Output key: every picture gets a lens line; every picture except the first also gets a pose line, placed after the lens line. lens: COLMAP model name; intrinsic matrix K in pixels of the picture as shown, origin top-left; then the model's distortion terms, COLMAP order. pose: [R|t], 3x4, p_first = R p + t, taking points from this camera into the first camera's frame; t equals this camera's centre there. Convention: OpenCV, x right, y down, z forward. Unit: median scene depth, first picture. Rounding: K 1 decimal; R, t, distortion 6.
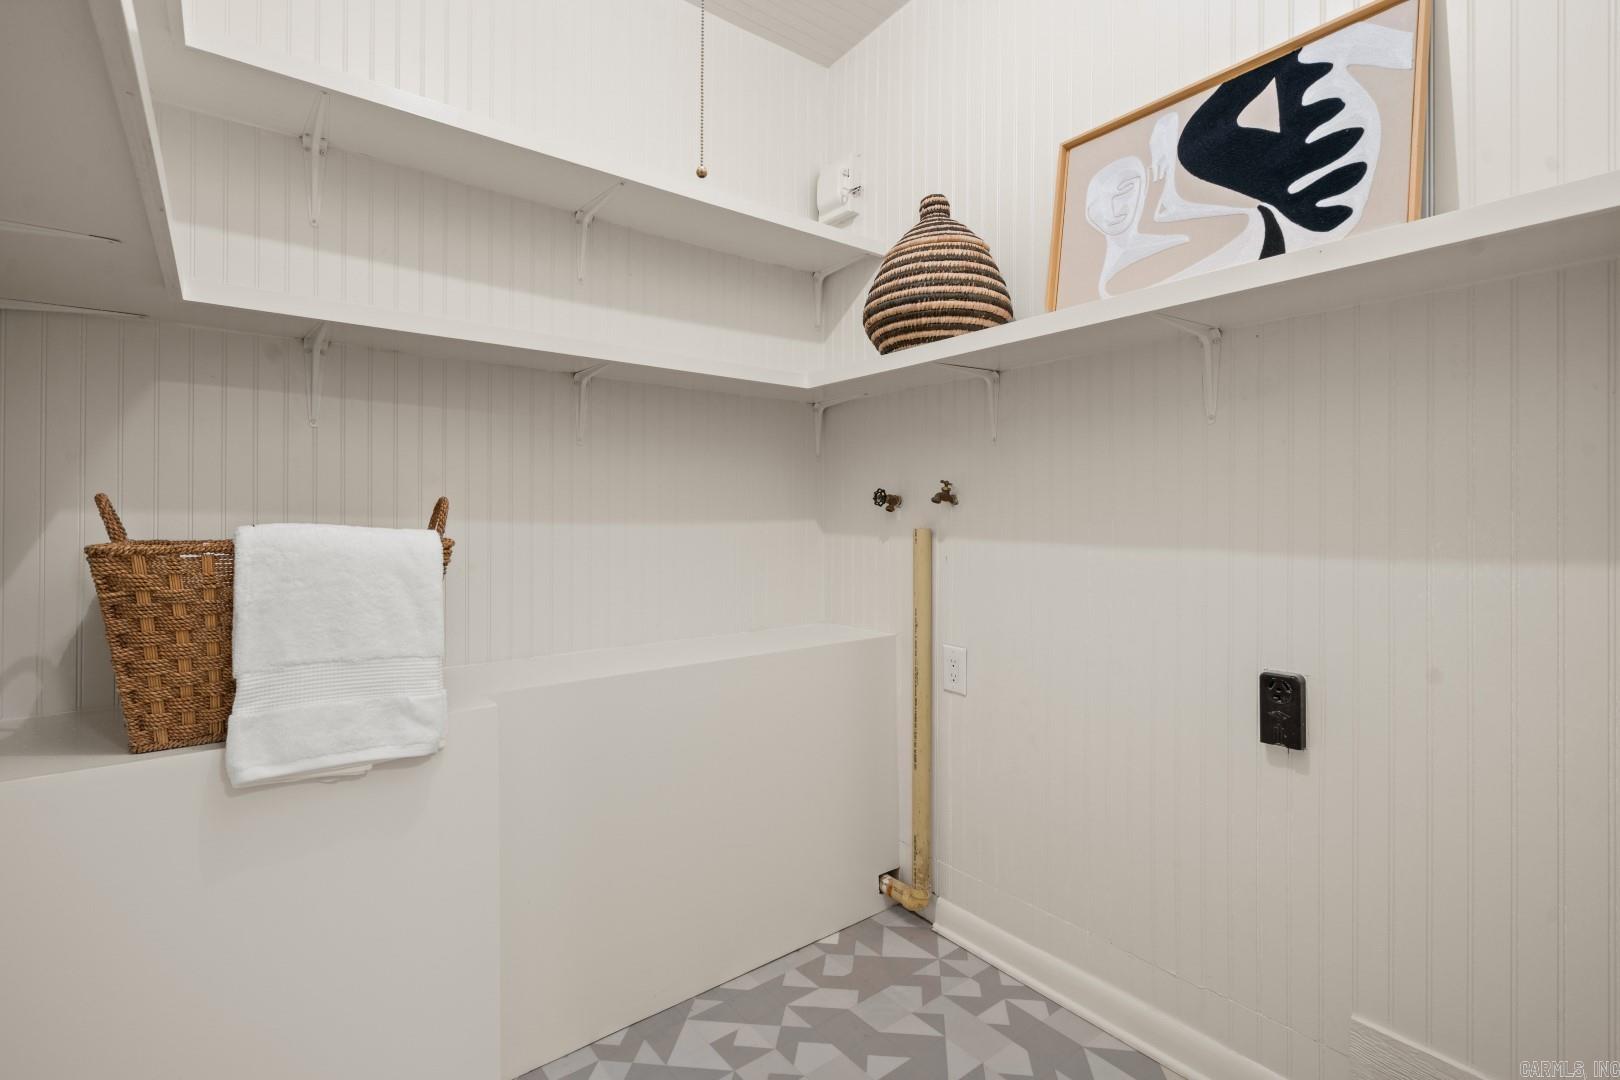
lens RADIAL K [[754.0, 0, 798.9], [0, 754.0, 533.0], [0, 0, 1]] dist [-0.003136, 0.002188]
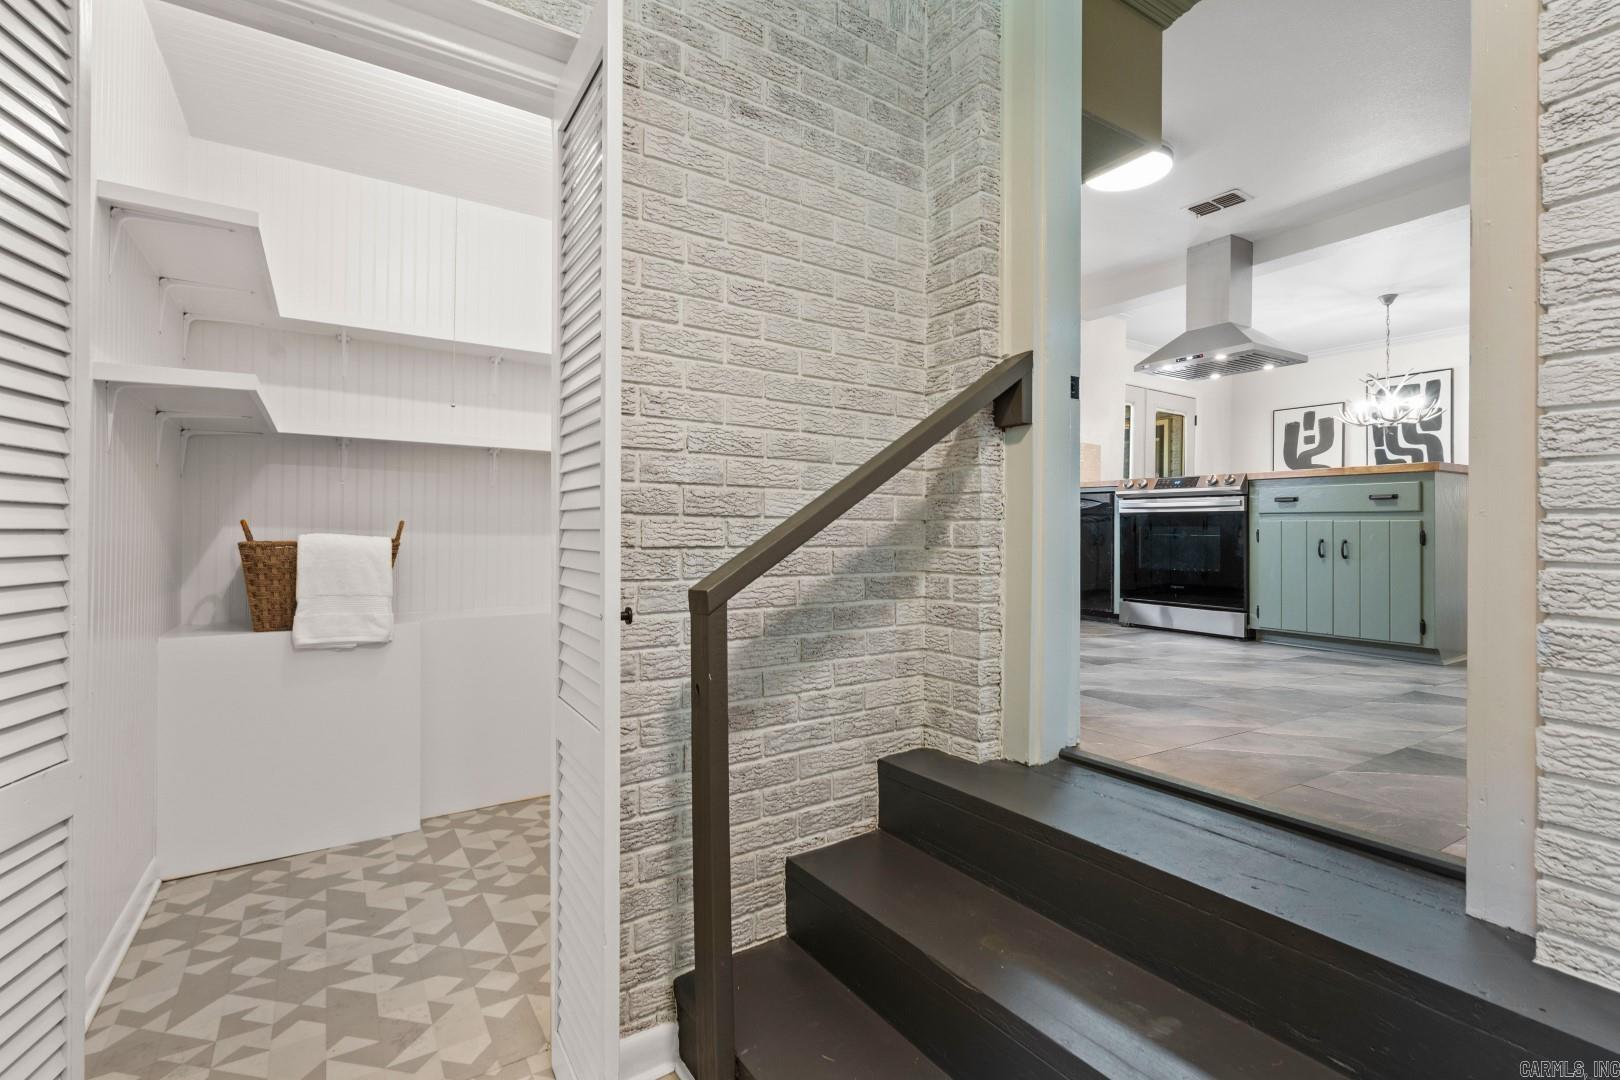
lens RADIAL K [[754.0, 0, 808.9], [0, 754.0, 529.7], [0, 0, 1]] dist [-0.003136, 0.002188]
pose [[0.996622, -0.002084, -0.082097, 0.915951], [0.000794, 0.999876, -0.015748, 0.011948], [0.082120, 0.015630, 0.996500, -1.070470]]
